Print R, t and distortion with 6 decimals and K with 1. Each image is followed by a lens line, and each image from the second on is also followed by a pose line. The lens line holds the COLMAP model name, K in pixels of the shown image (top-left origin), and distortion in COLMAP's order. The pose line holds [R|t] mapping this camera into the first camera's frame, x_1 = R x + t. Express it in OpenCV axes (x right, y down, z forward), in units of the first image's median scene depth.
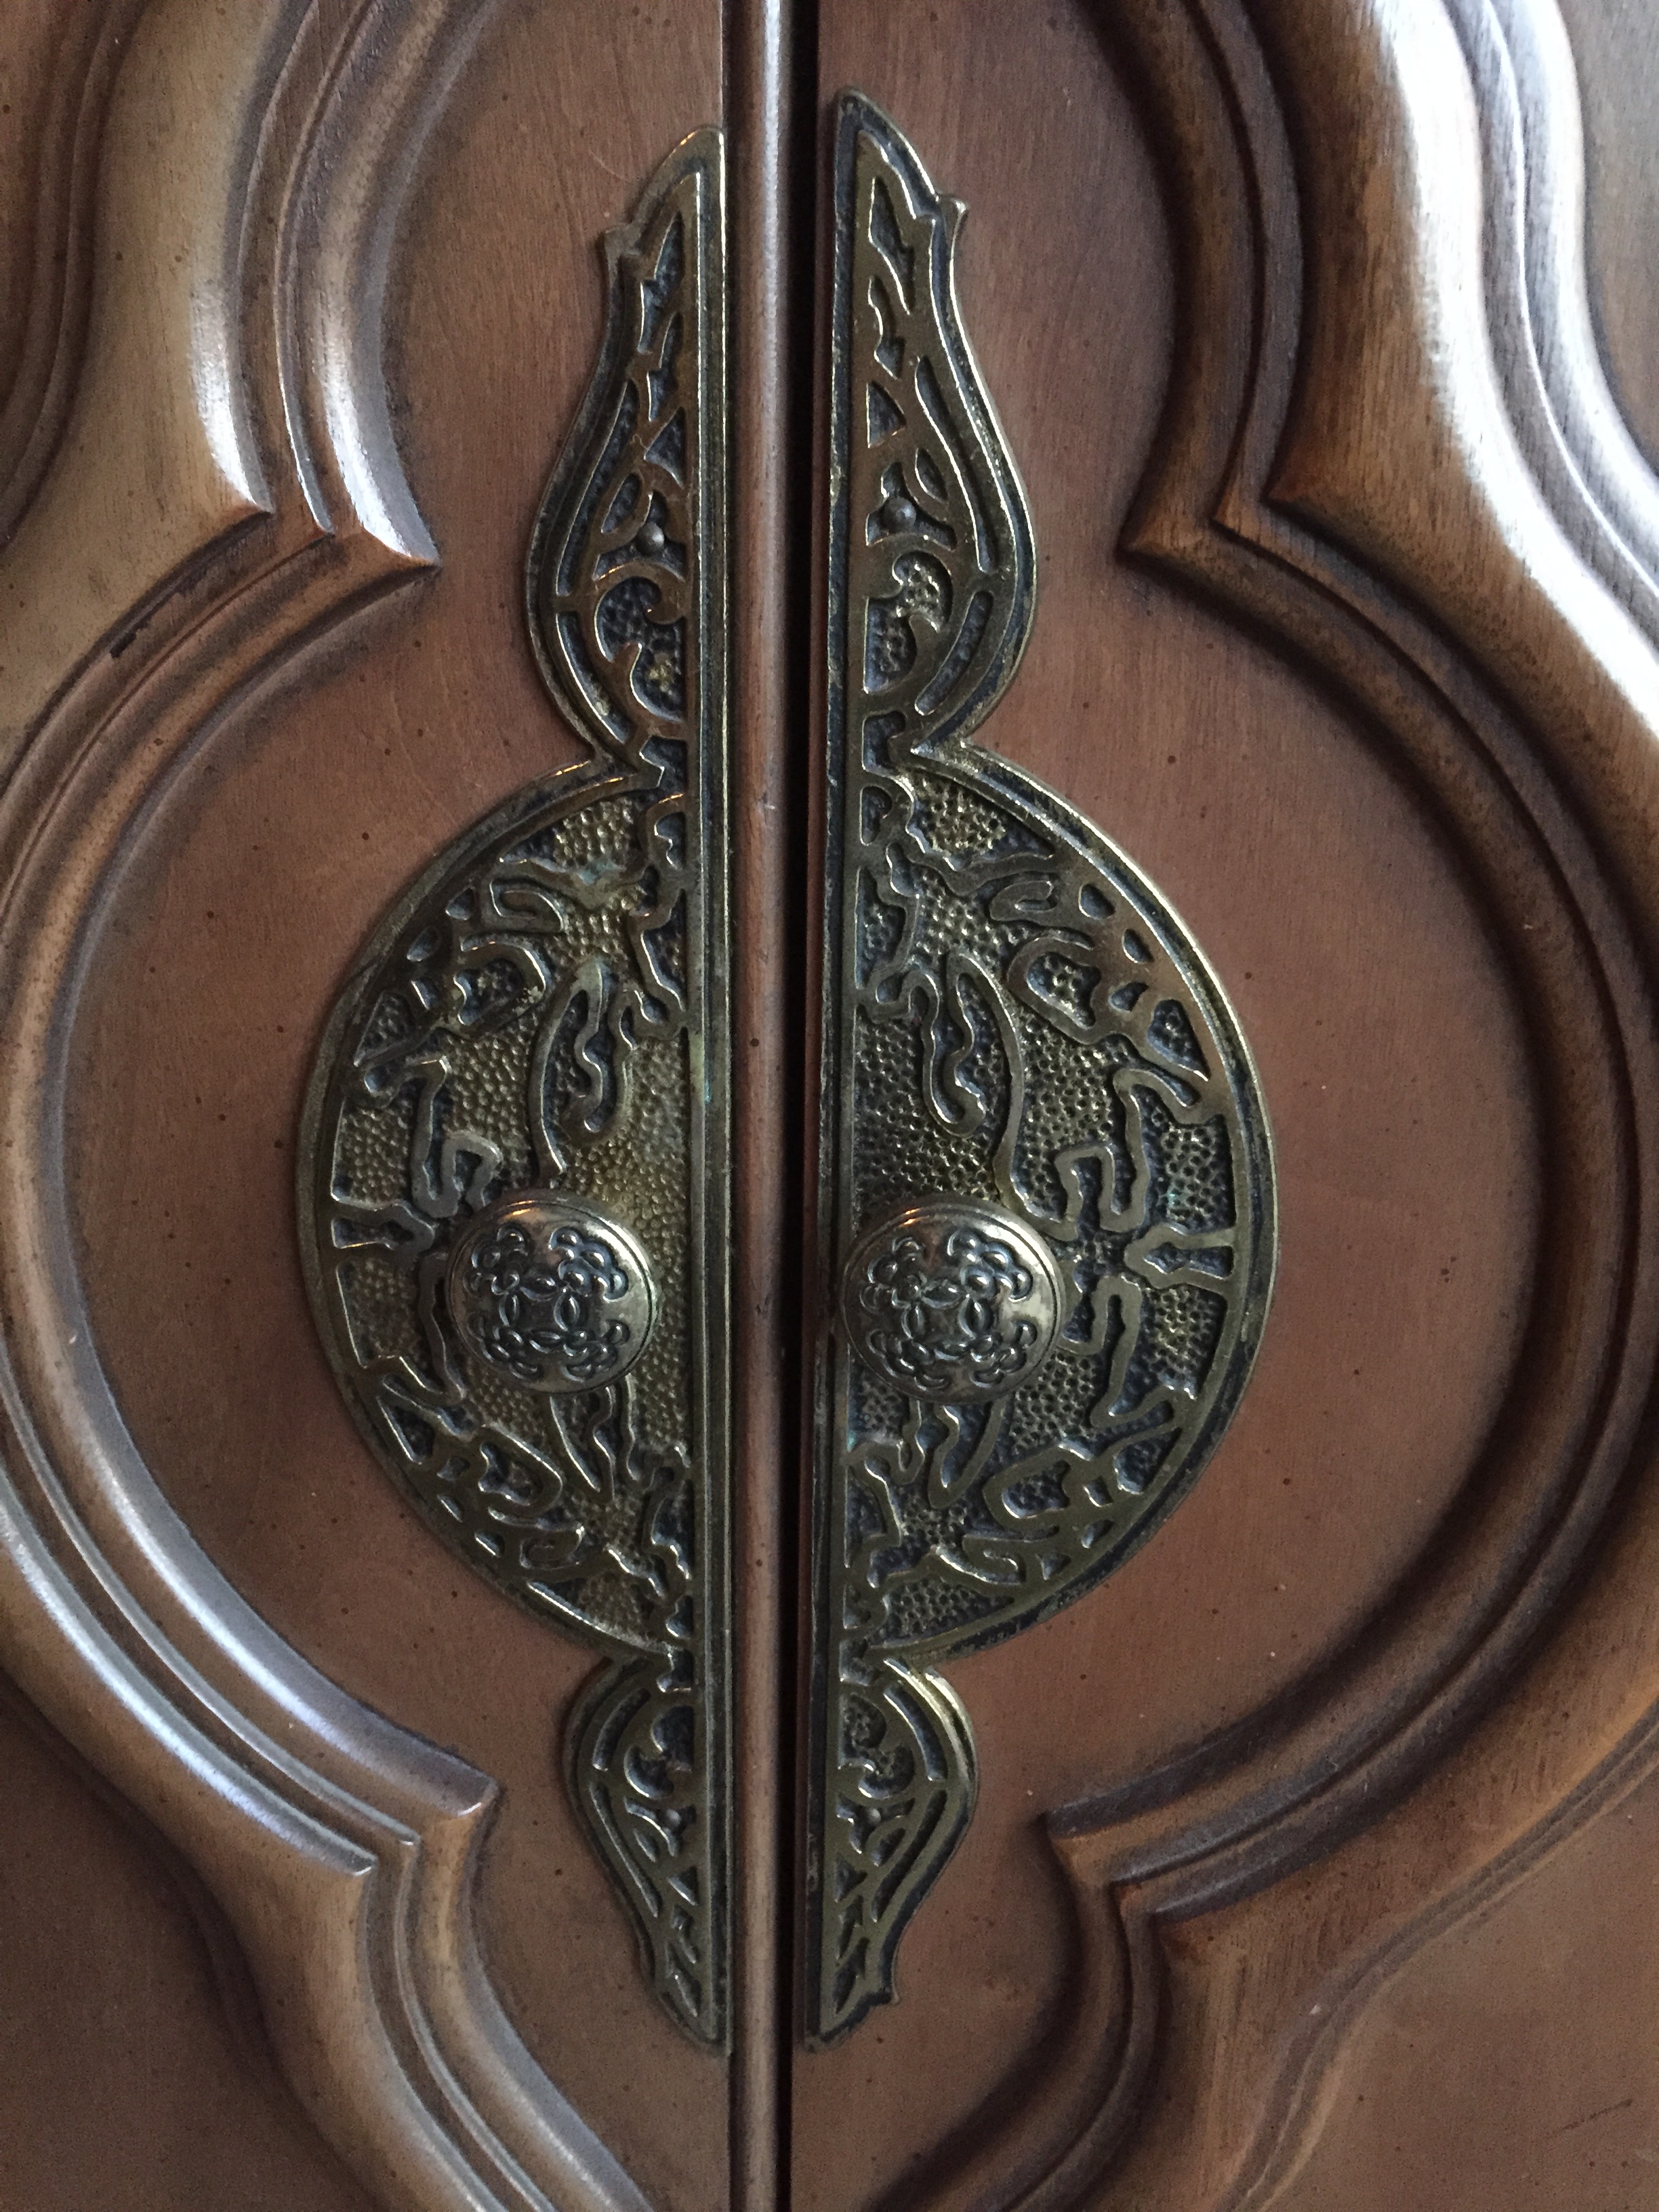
lens RADIAL K [[1887.6, 0, 830.5], [0, 1887.6, 1111.9], [0, 0, 1]] dist [0.051352, -0.064078]
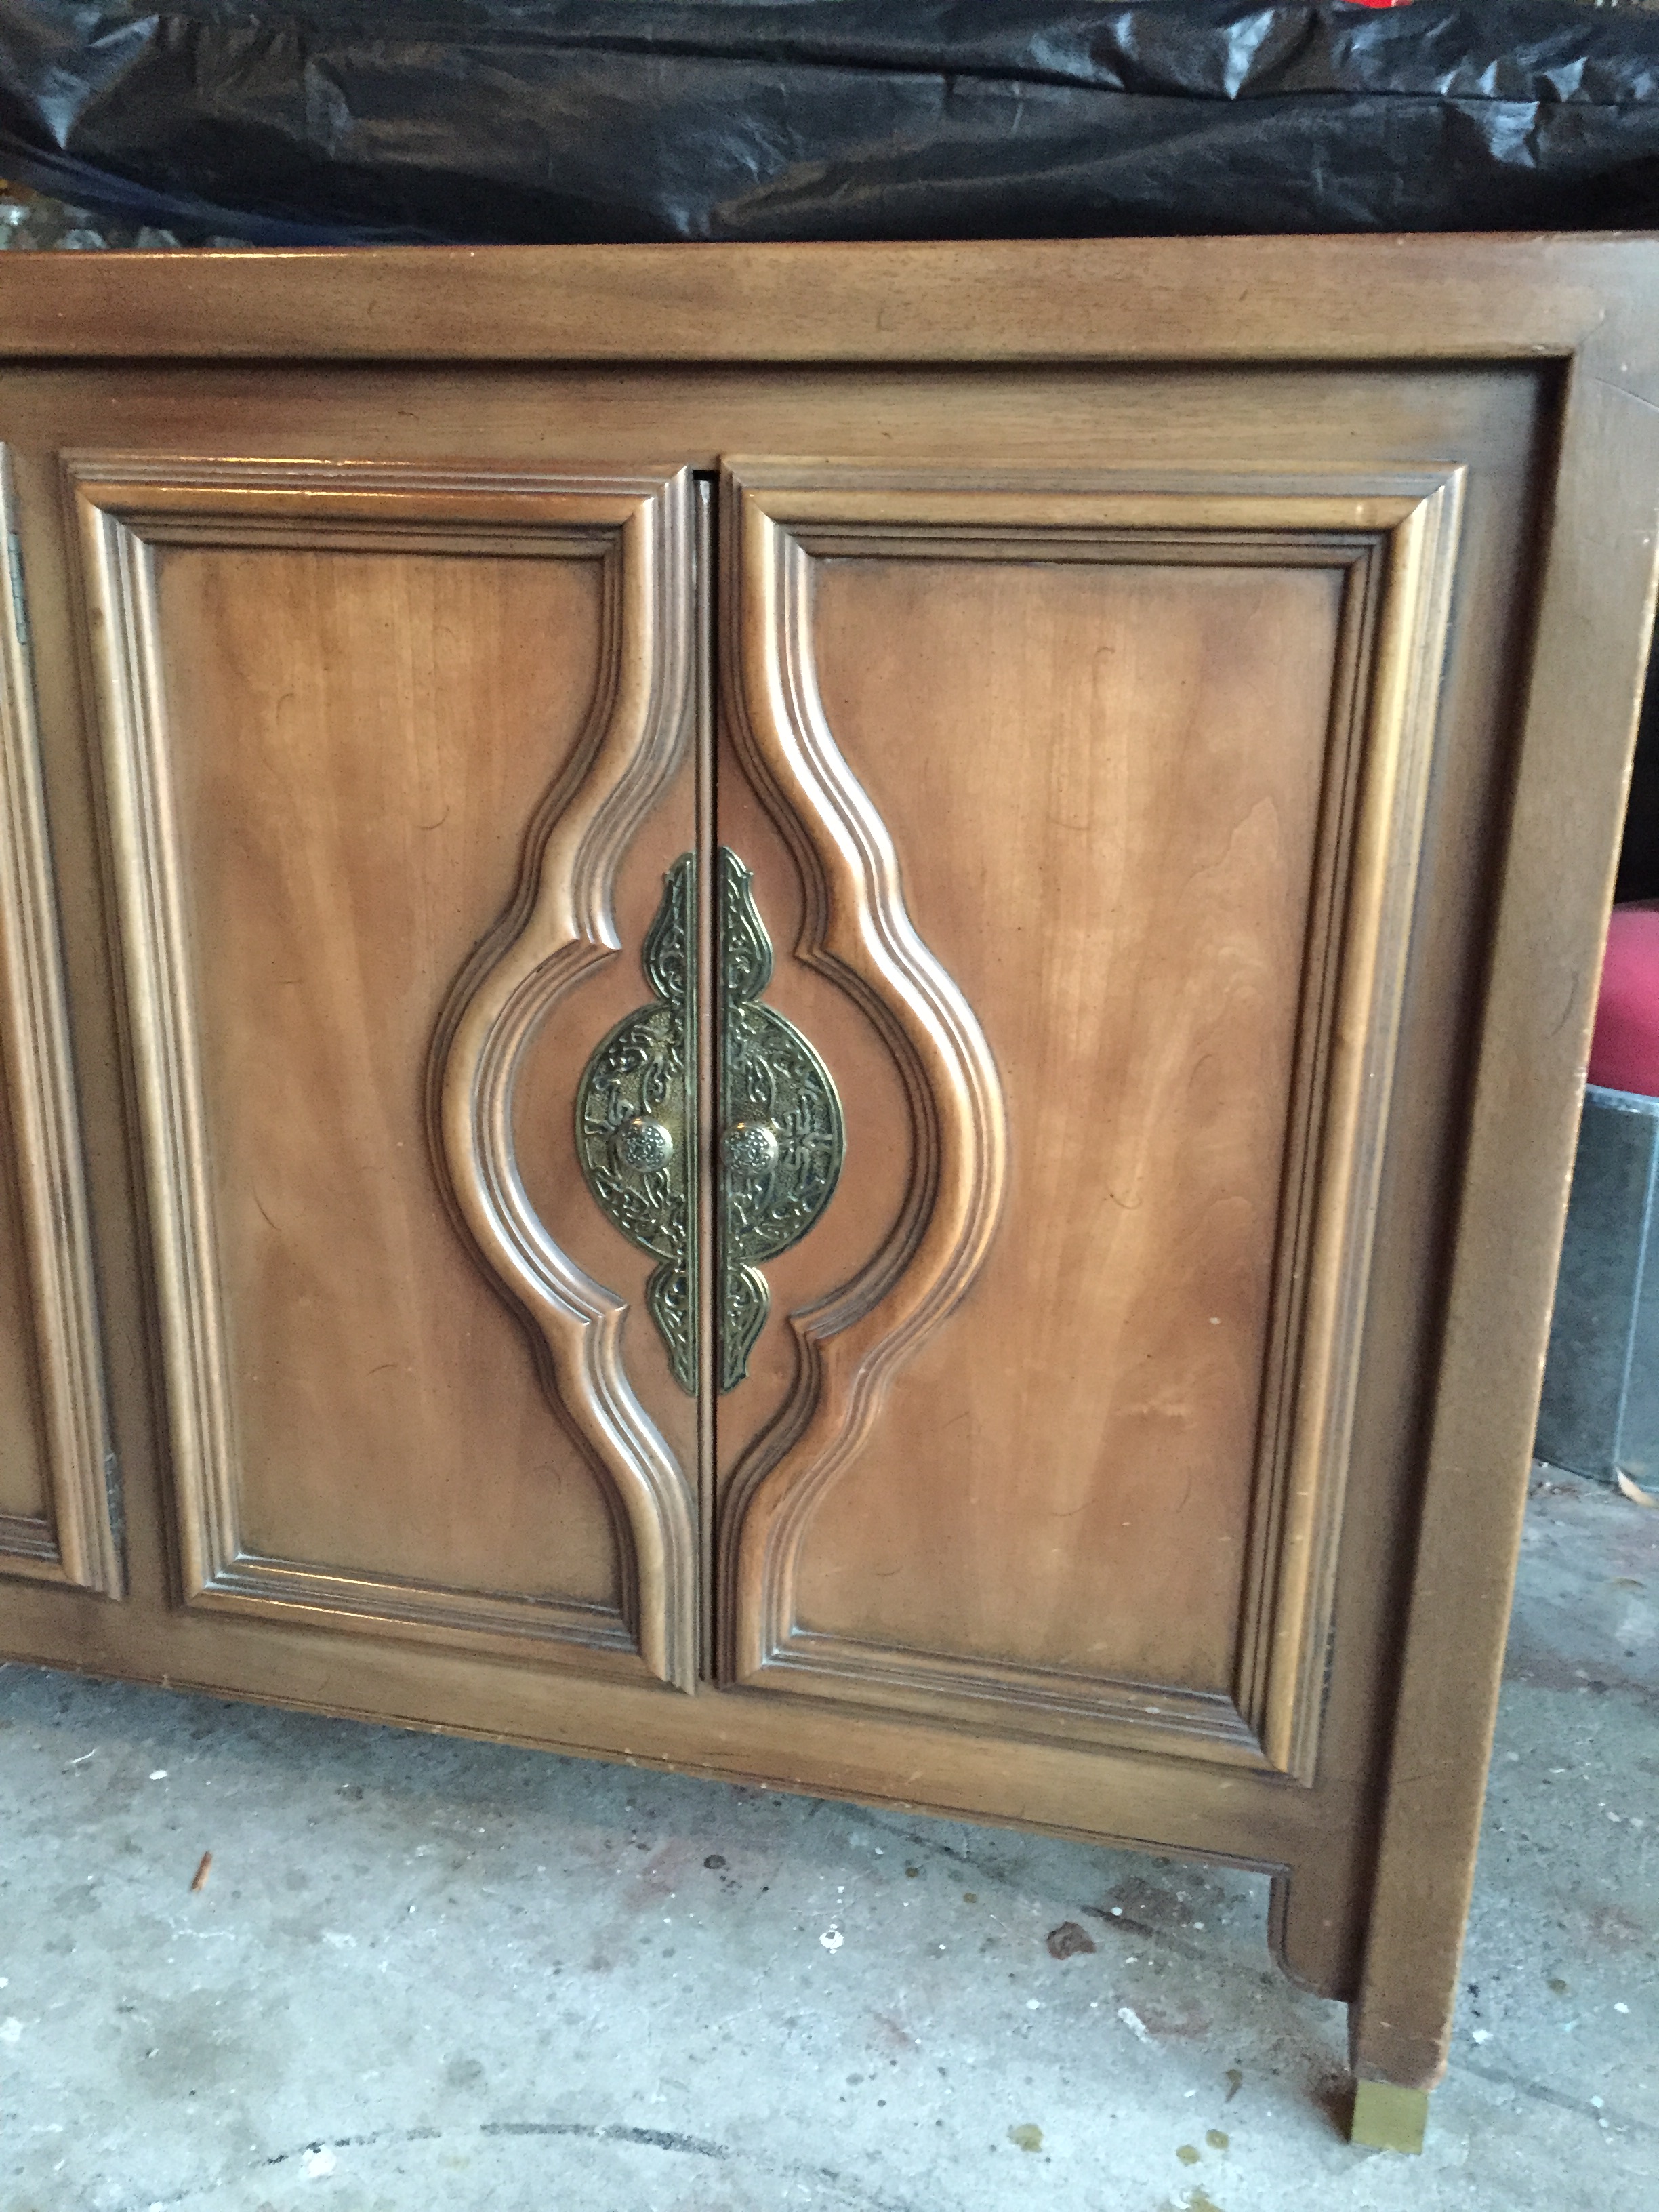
lens RADIAL K [[1887.6, 0, 829.9], [0, 1887.6, 1103.8], [0, 0, 1]] dist [0.051352, -0.064078]
pose [[0.993766, 0.035064, -0.105824, 0.576095], [-0.036498, 0.999266, -0.011644, 0.044101], [0.105338, 0.015433, 0.994317, -2.521648]]
